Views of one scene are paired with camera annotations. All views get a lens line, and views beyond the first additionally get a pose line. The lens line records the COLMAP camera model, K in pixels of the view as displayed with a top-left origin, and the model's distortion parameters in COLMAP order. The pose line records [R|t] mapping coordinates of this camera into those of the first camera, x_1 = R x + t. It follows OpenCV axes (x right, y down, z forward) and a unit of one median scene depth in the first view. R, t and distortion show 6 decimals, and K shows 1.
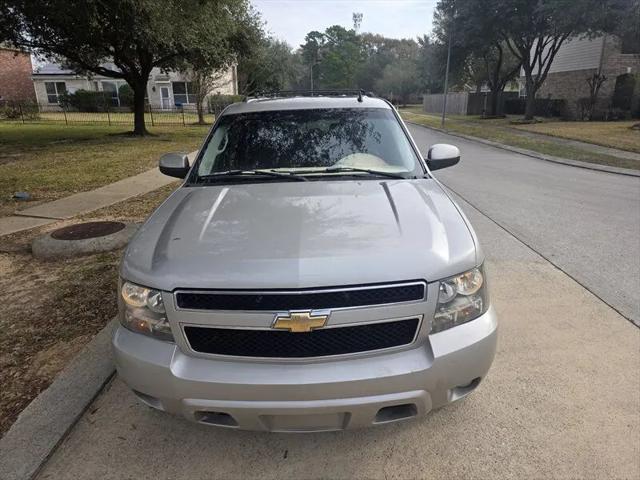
lens RADIAL K [[427.9, 0, 323.8], [0, 427.9, 234.4], [0, 0, 1]] dist [0.060903, -0.057203]
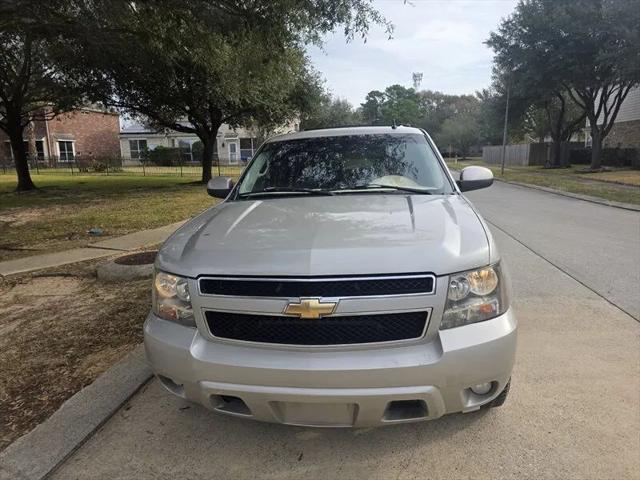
lens RADIAL K [[427.9, 0, 326.9], [0, 427.9, 238.4], [0, 0, 1]] dist [0.060903, -0.057203]
pose [[0.991730, 0.014811, -0.127484, 0.062896], [-0.028936, 0.993546, -0.109675, 0.079278], [0.125037, 0.112457, 0.985758, -0.022206]]
